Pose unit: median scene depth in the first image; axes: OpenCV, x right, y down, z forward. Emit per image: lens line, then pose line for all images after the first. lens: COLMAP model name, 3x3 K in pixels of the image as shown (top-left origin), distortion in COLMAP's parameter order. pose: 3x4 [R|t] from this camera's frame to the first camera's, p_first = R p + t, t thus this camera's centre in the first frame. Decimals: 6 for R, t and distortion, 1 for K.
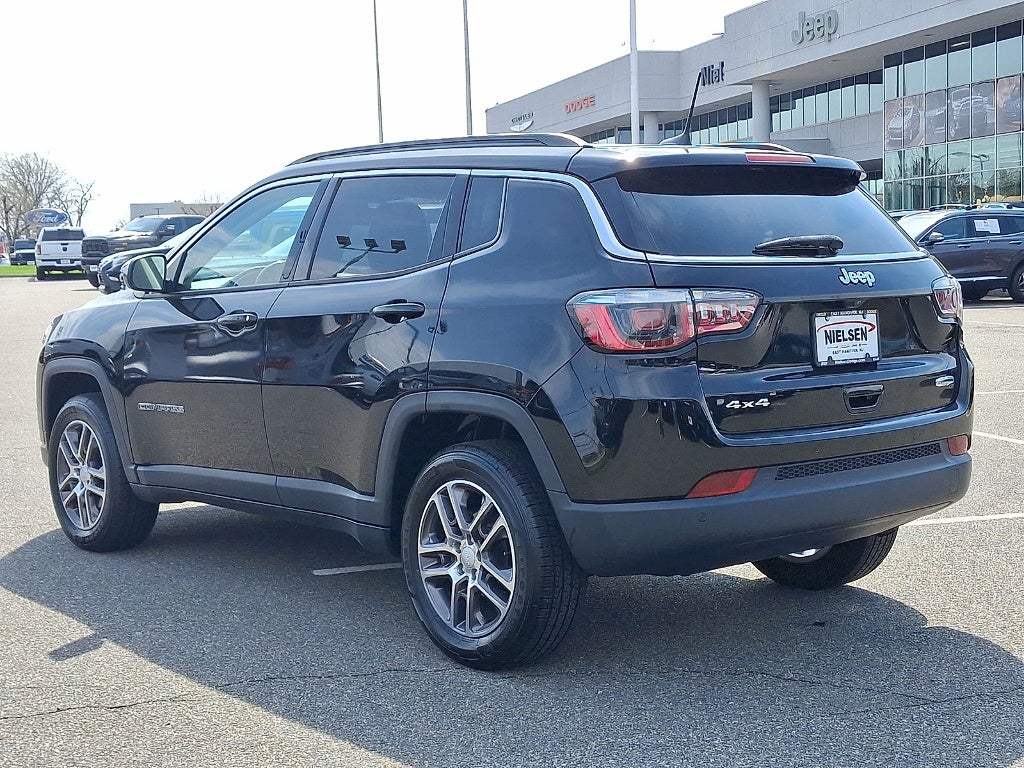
lens RADIAL K [[1511.9, 0, 511.3], [0, 1511.9, 408.2], [0, 0, 1]] dist [0.248758, -0.770625]
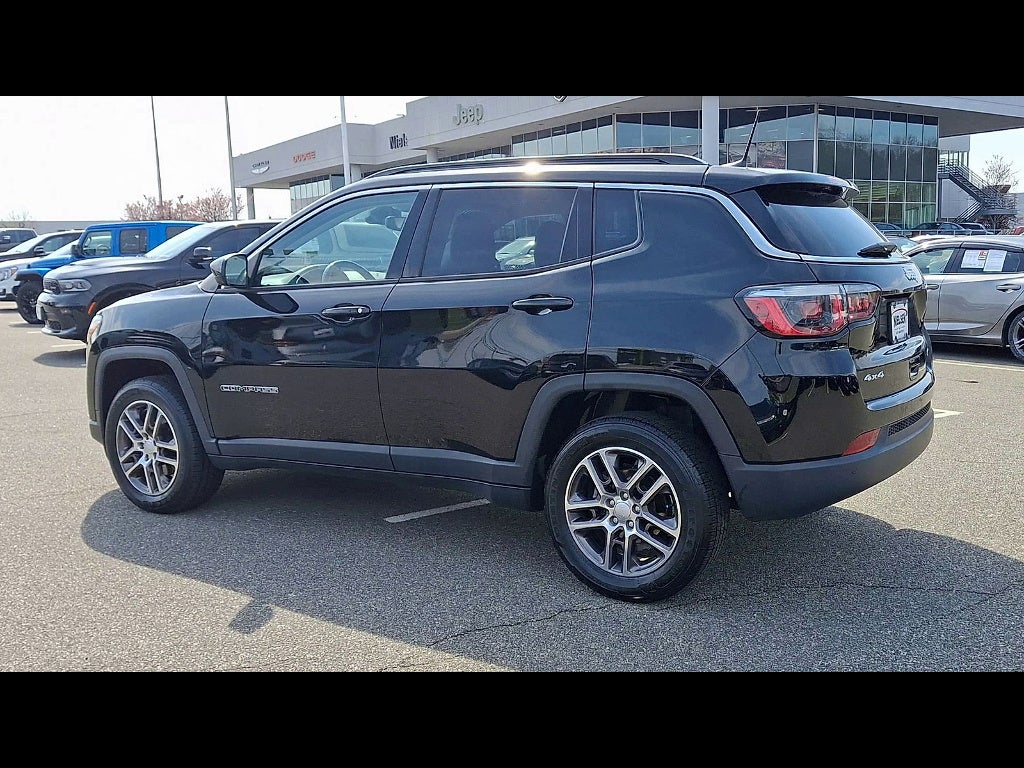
lens RADIAL K [[940.8, 0, 578.5], [0, 940.8, 411.0], [0, 0, 1]] dist [0.153183, -0.274383]
pose [[0.942037, -0.047274, 0.332161, -0.287739], [0.028531, 0.997725, 0.061082, -0.025162], [-0.334293, -0.048065, 0.941243, 0.298293]]
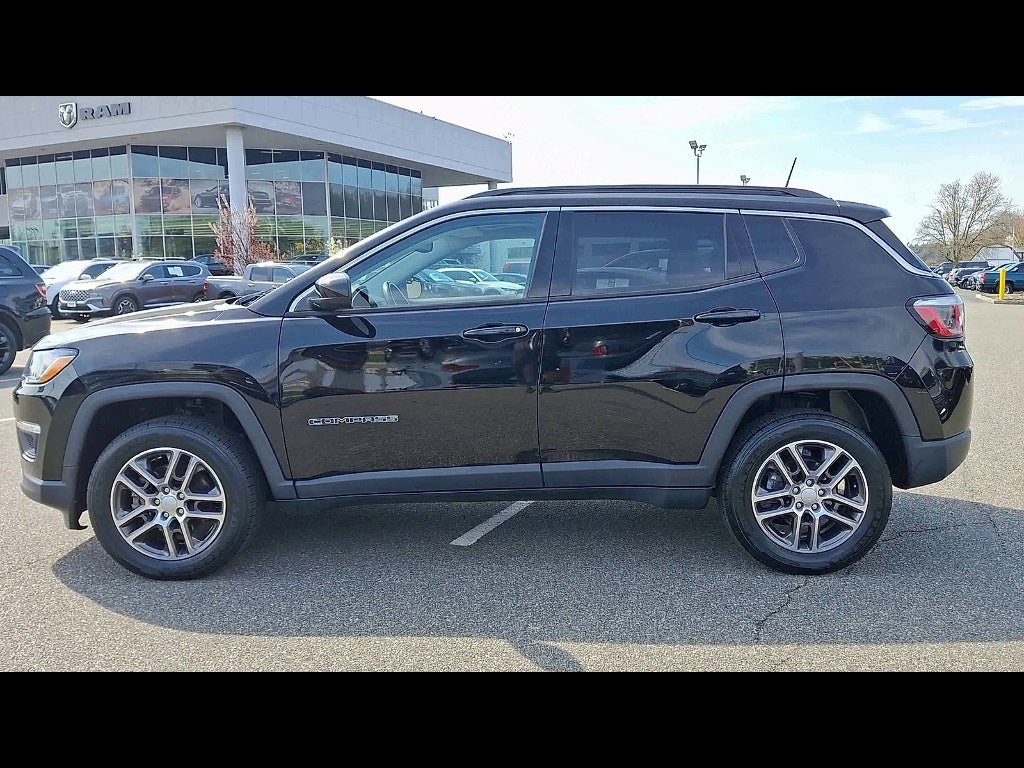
lens RADIAL K [[854.8, 0, 485.5], [0, 854.8, 384.6], [0, 0, 1]] dist [0.068144, -0.139556]
pose [[0.660512, -0.083064, 0.746206, -0.743605], [0.077079, 0.996112, 0.042655, -0.053103], [-0.746848, 0.029342, 0.664347, 0.662759]]
